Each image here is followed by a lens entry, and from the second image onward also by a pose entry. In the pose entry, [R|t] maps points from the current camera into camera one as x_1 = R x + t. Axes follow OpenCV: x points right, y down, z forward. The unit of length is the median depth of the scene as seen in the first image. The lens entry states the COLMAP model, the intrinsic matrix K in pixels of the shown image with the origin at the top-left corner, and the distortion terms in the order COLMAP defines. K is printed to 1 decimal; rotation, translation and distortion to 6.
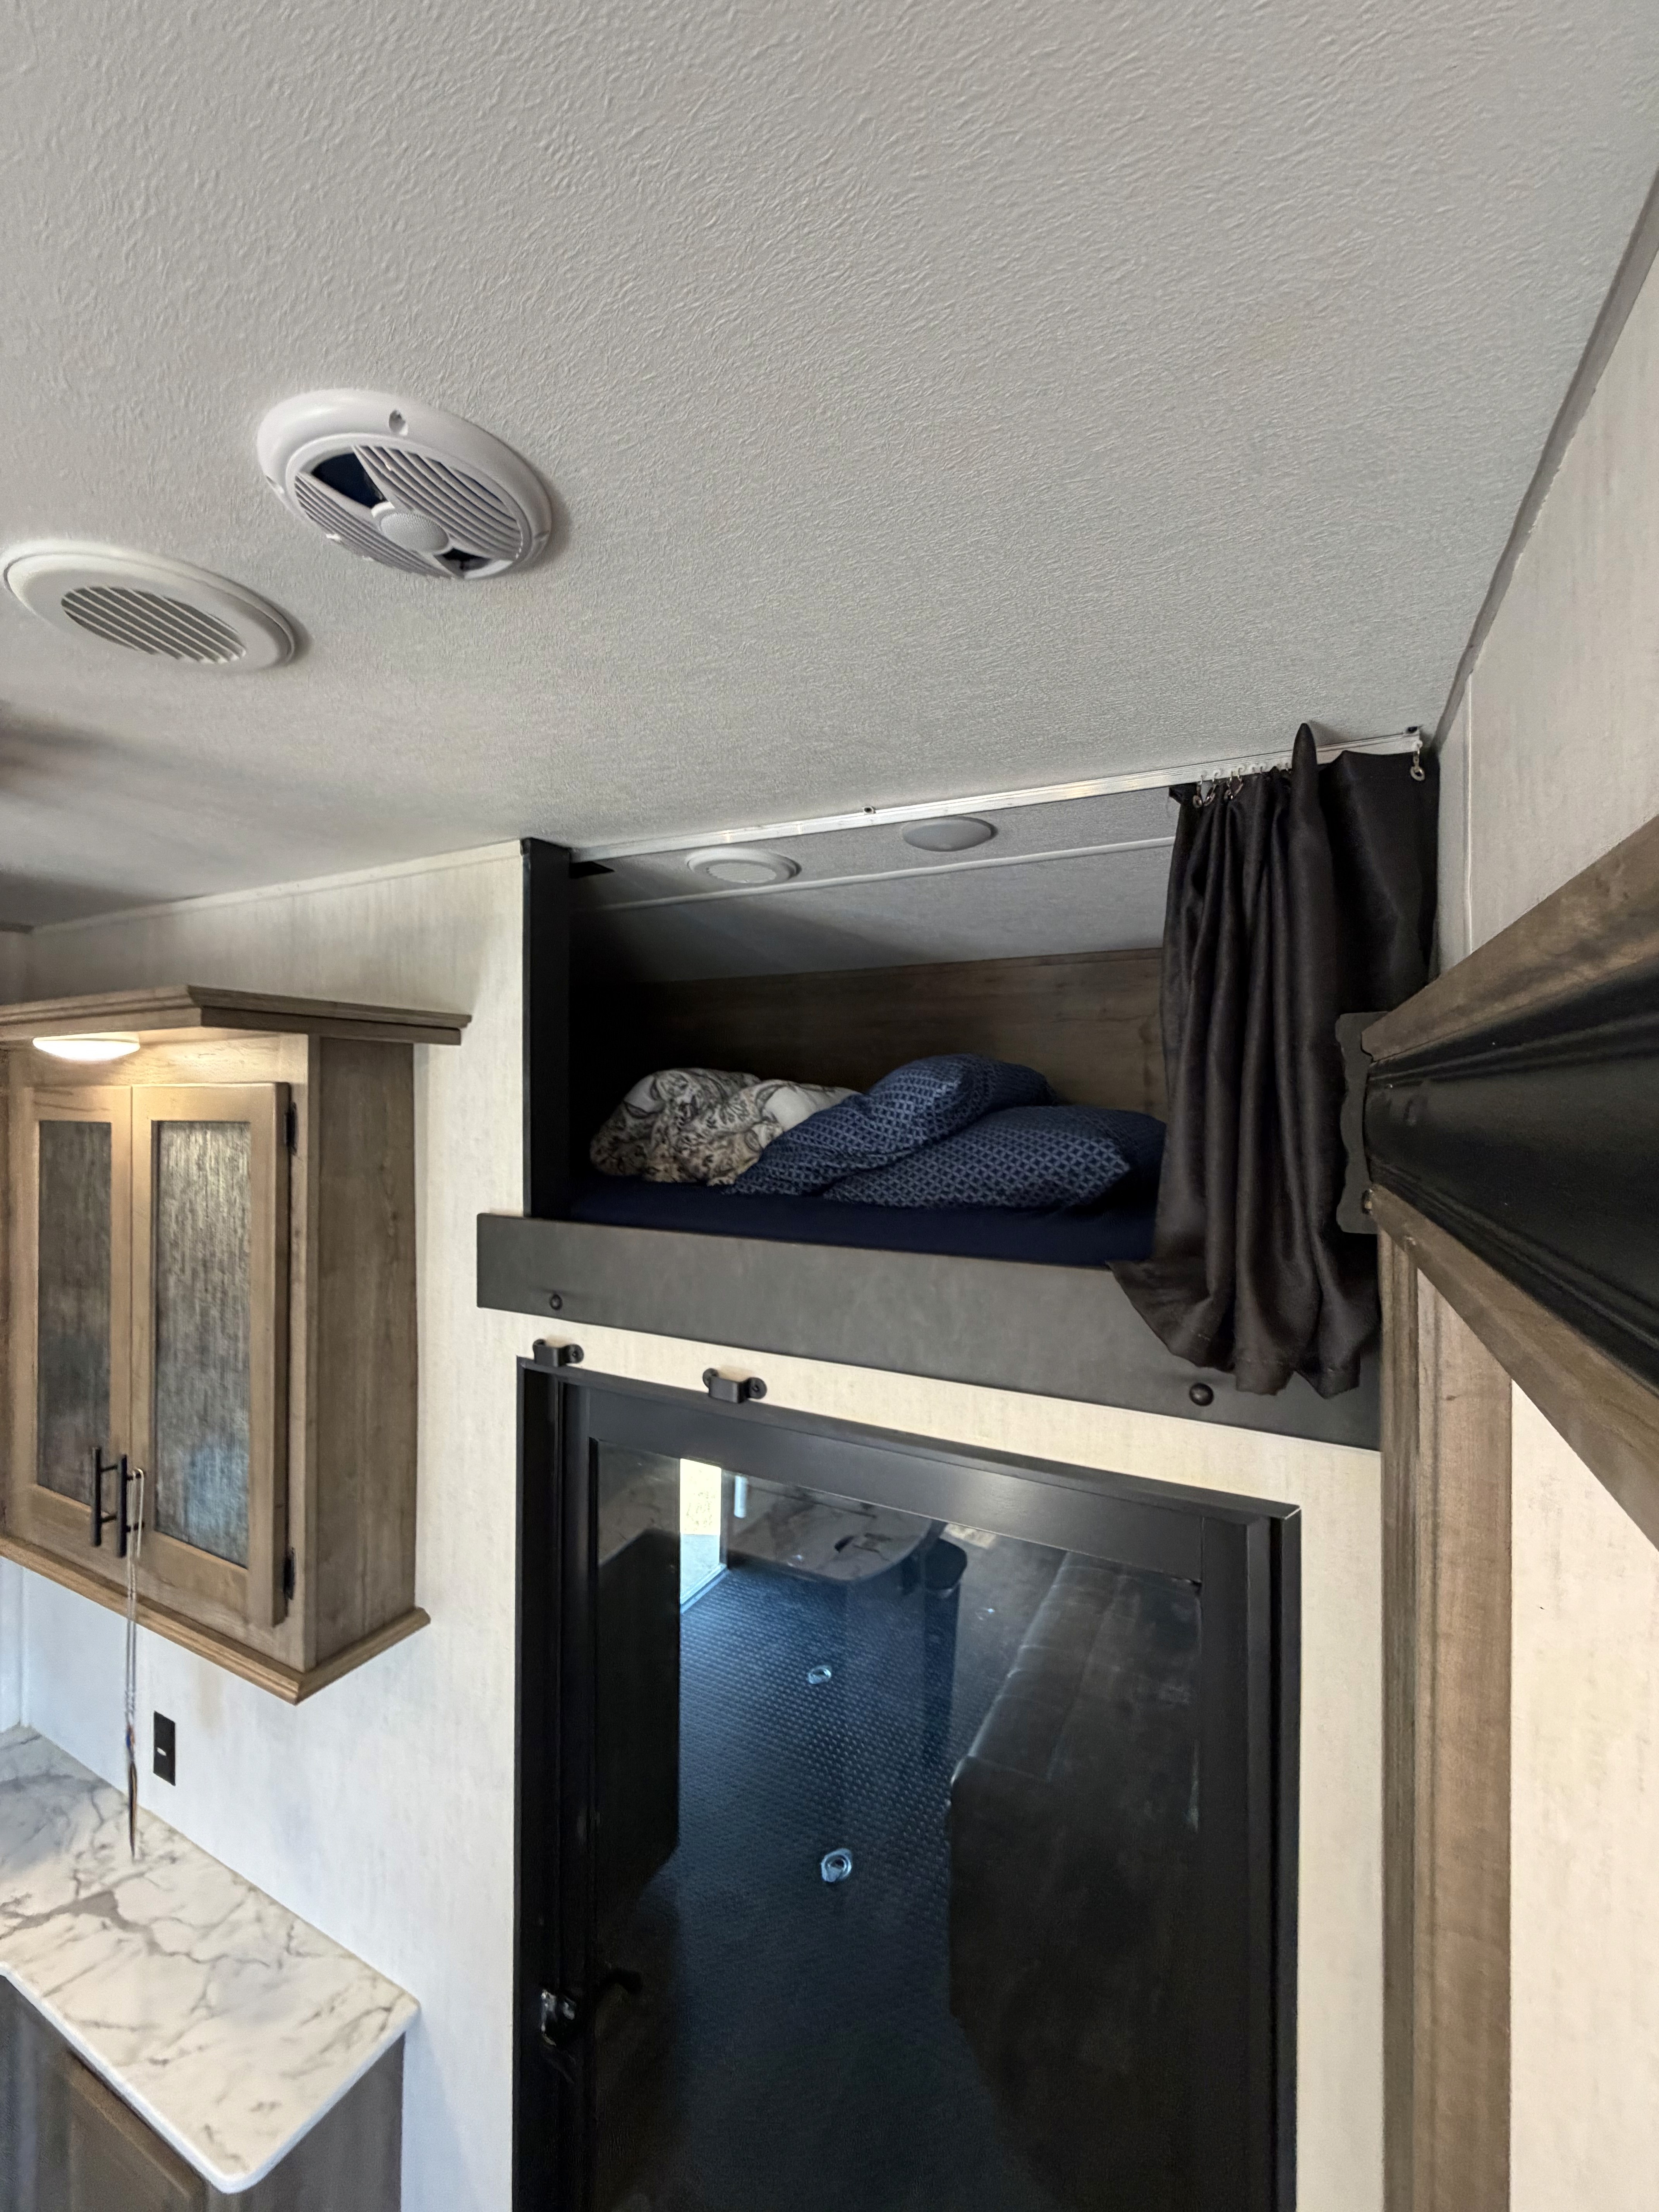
lens RADIAL K [[880.5, 0, 828.1], [0, 880.5, 1095.8], [0, 0, 1]] dist [0.000238, 0.000386]
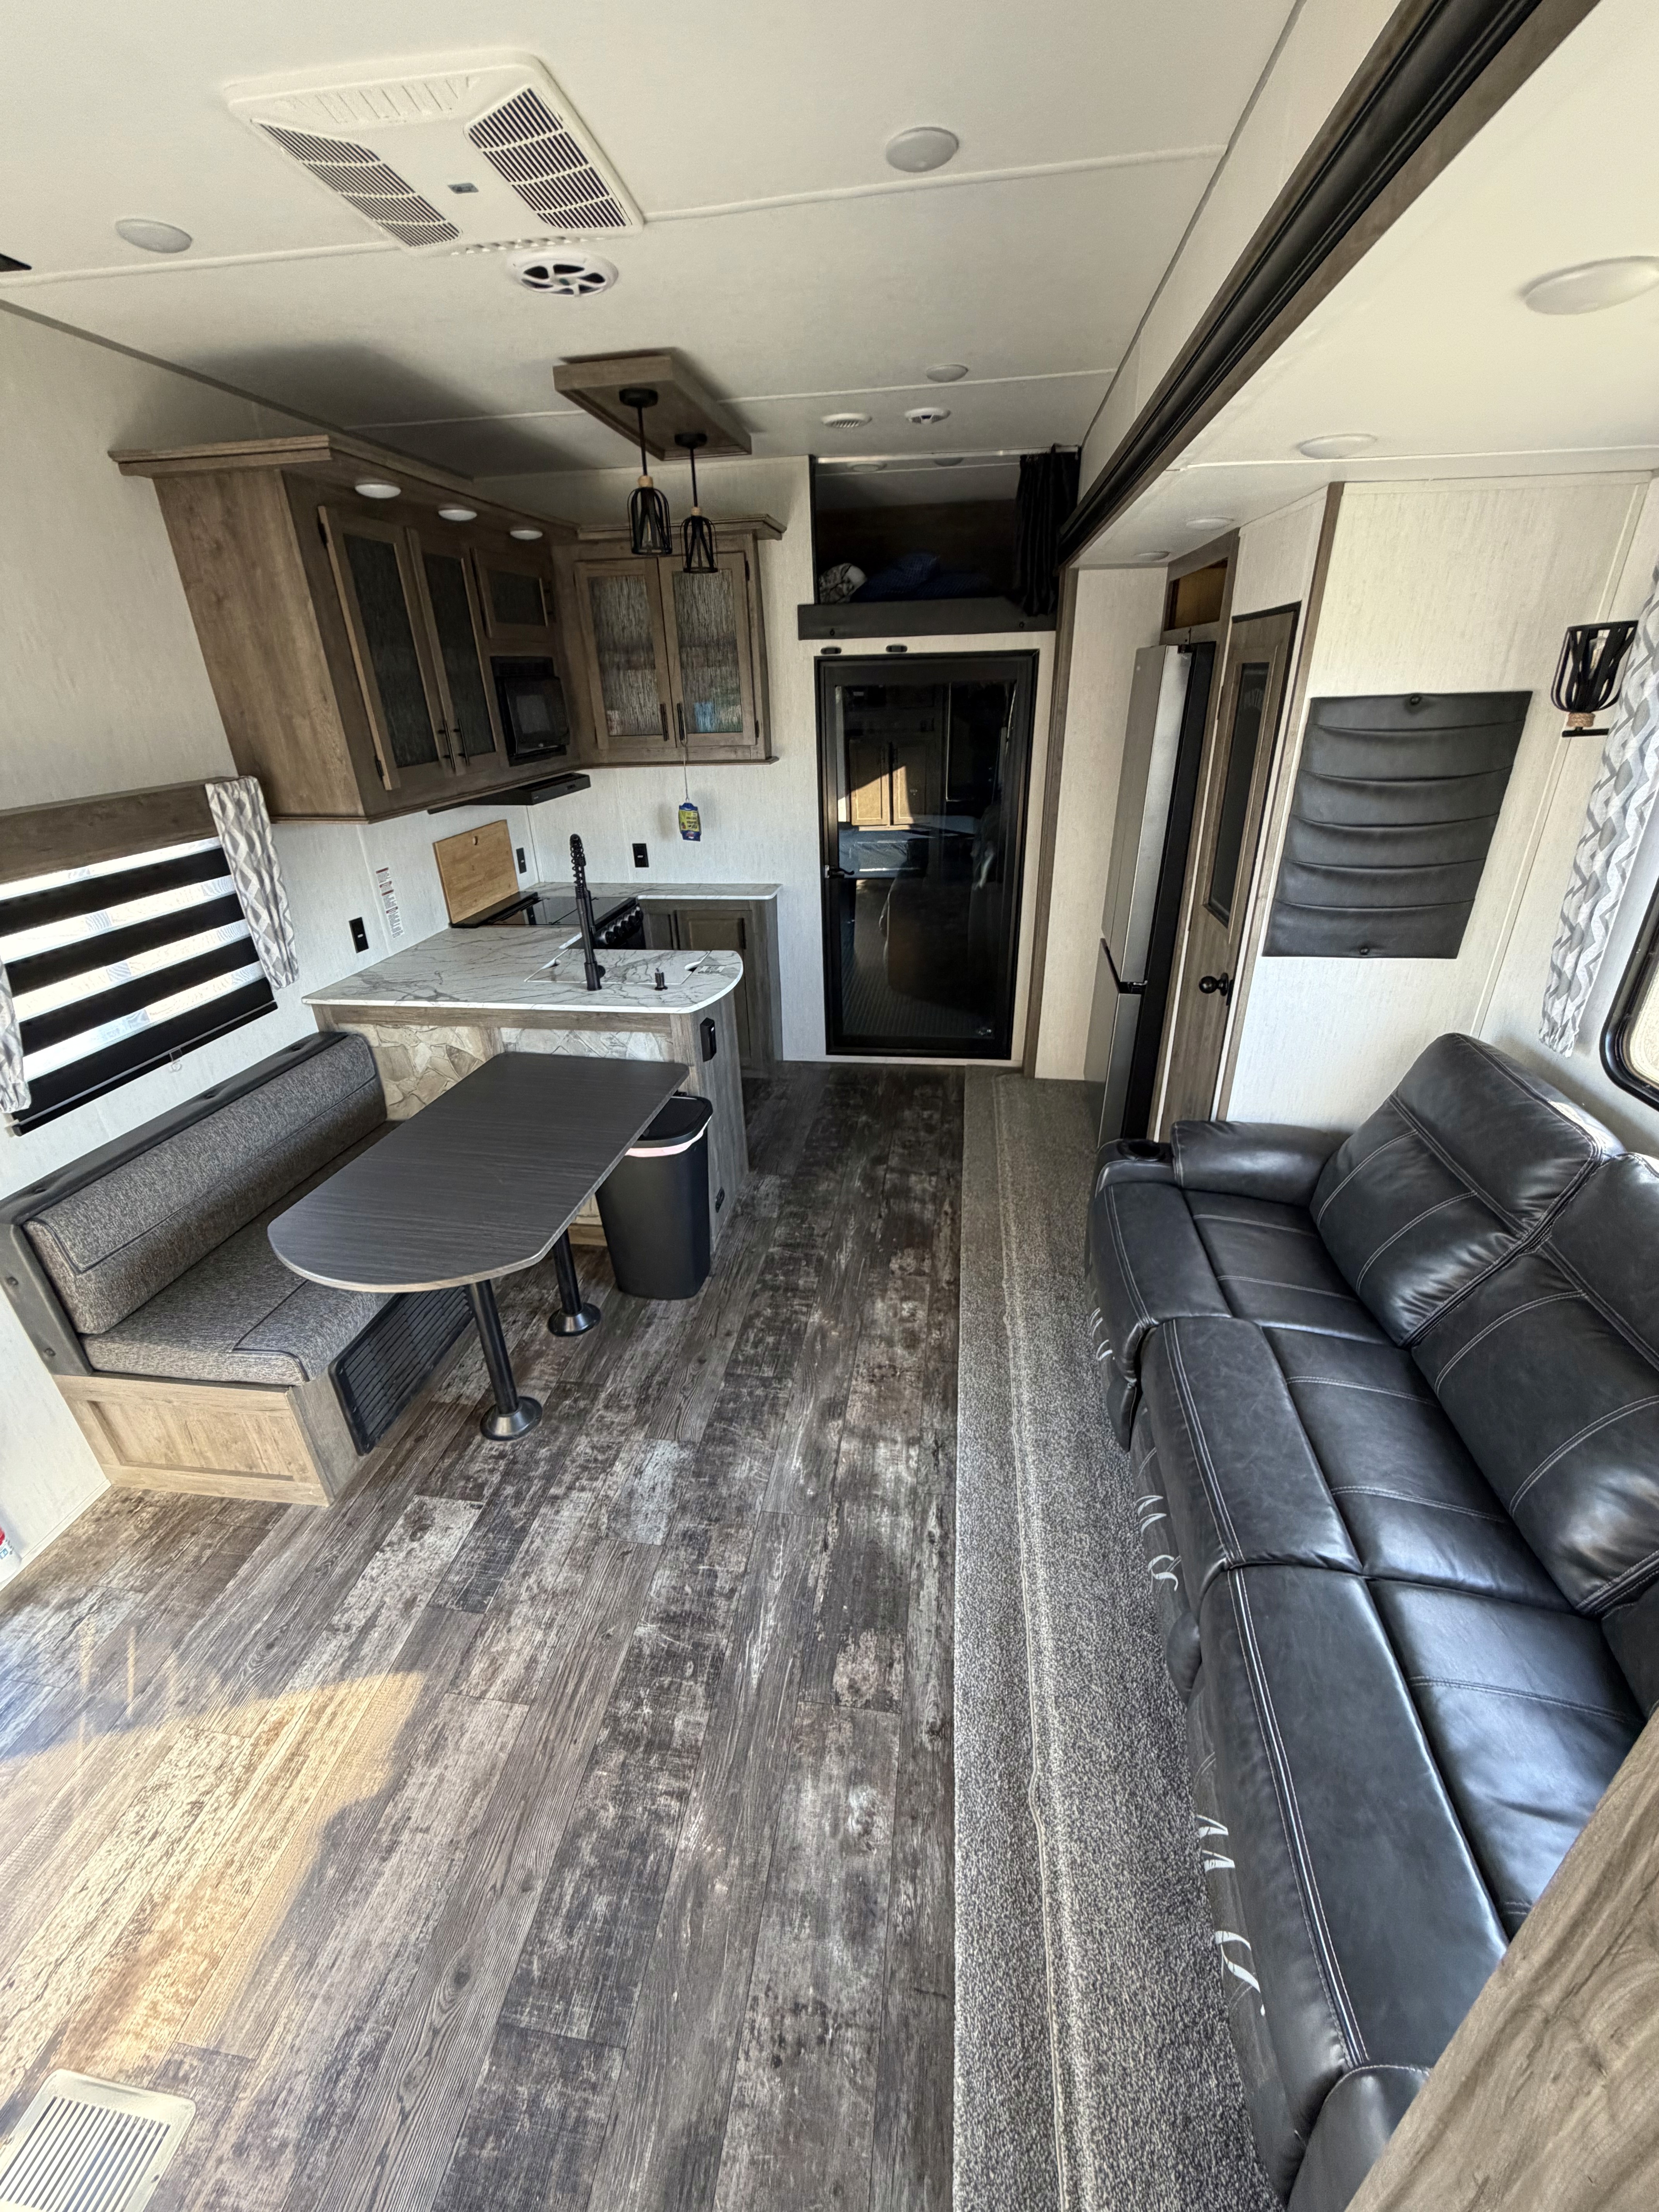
lens RADIAL K [[882.8, 0, 831.3], [0, 882.8, 1097.9], [0, 0, 1]] dist [-0.002777, -0.000101]
pose [[0.943736, -0.168618, 0.284484, -1.330045], [0.028512, 0.898529, 0.437987, 0.308305], [-0.329469, -0.405233, 0.852782, -2.132922]]
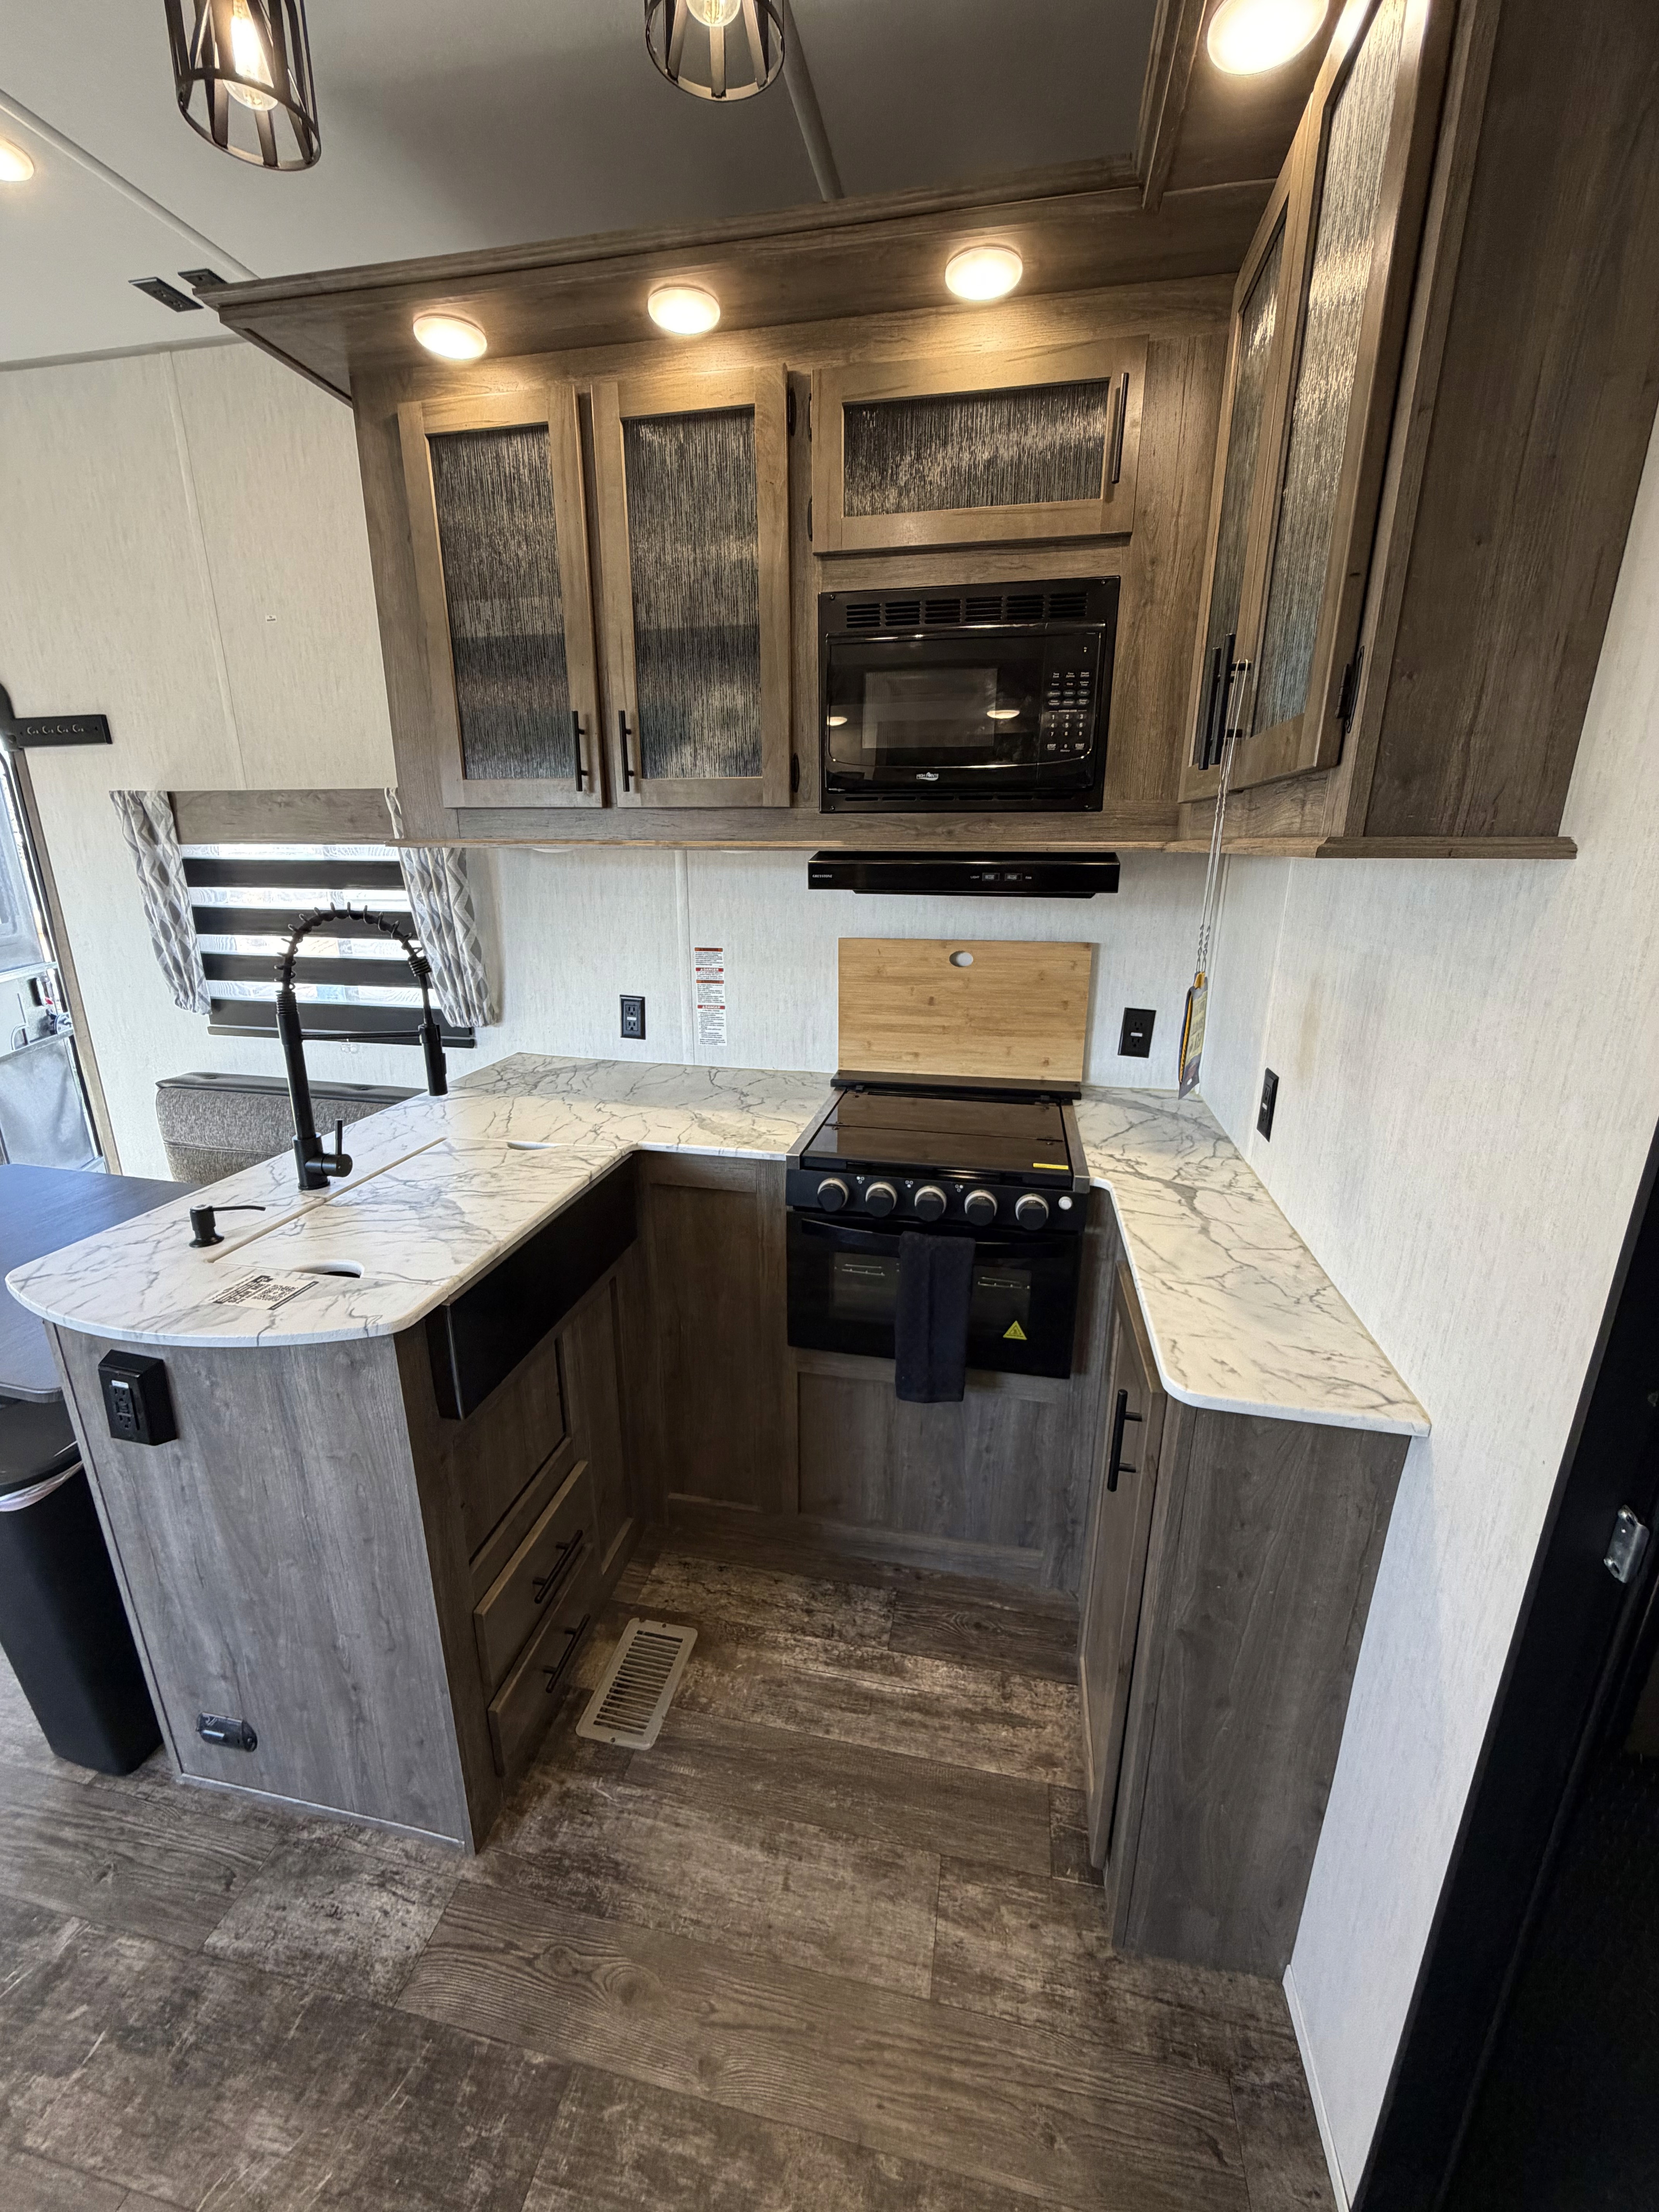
lens RADIAL K [[880.5, 0, 828.1], [0, 880.5, 1095.8], [0, 0, 1]] dist [0.000238, 0.000386]
pose [[0.272645, 0.267956, -0.924048, -0.019538], [0.001681, 0.960300, 0.278964, 0.576806], [0.962113, -0.077612, 0.261370, 0.373584]]
